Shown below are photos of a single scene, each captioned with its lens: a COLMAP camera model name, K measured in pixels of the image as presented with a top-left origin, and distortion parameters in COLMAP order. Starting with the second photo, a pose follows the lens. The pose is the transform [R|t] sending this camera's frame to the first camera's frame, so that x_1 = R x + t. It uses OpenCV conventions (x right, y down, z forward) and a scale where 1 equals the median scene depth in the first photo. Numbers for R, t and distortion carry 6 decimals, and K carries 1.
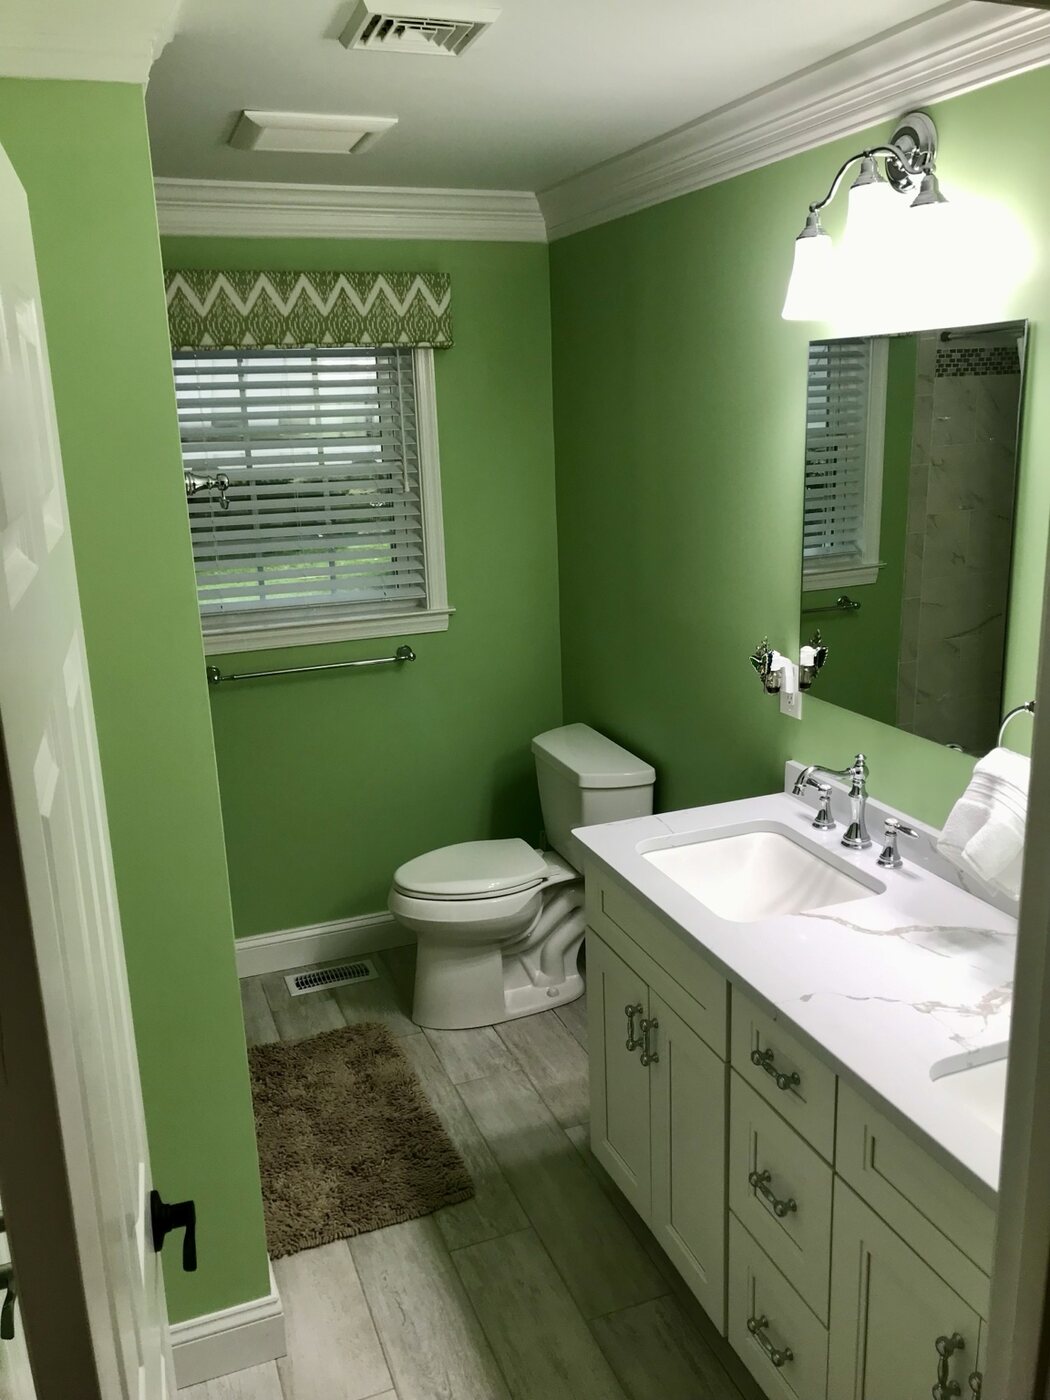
lens RADIAL K [[1155.8, 0, 522.5], [0, 1155.8, 700.6], [0, 0, 1]] dist [0.020885, 0.011448]
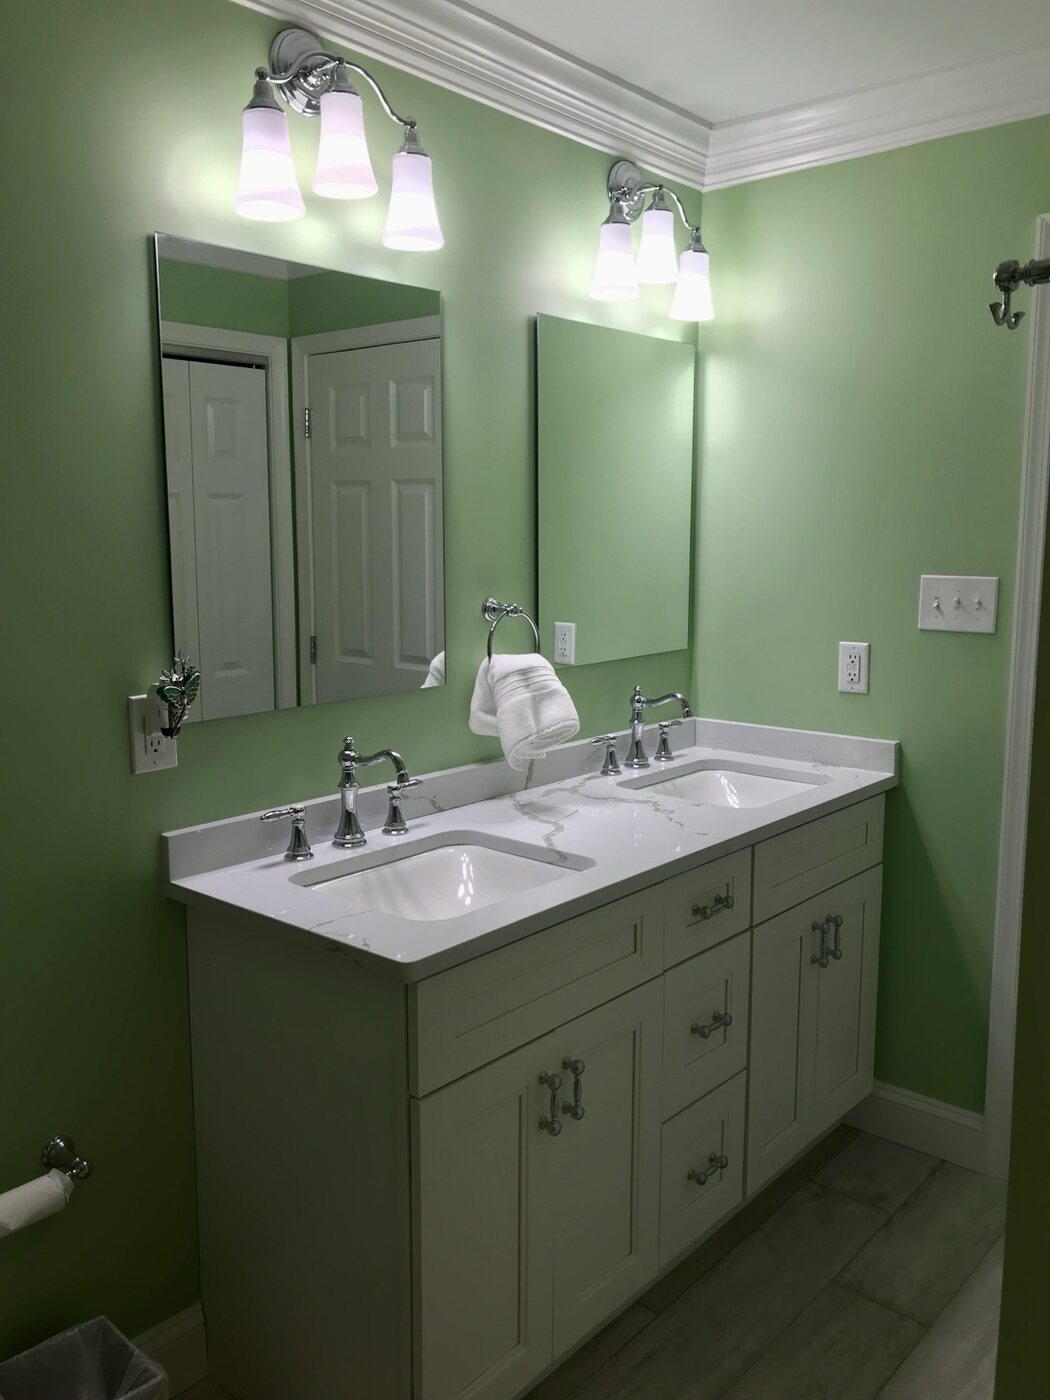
lens RADIAL K [[1155.8, 0, 524.1], [0, 1155.8, 702.3], [0, 0, 1]] dist [0.020885, 0.011448]
pose [[-0.482015, -0.101016, 0.870320, -0.670241], [0.229338, 0.944152, 0.236602, -0.198694], [-0.845615, 0.313643, -0.431929, 1.479326]]
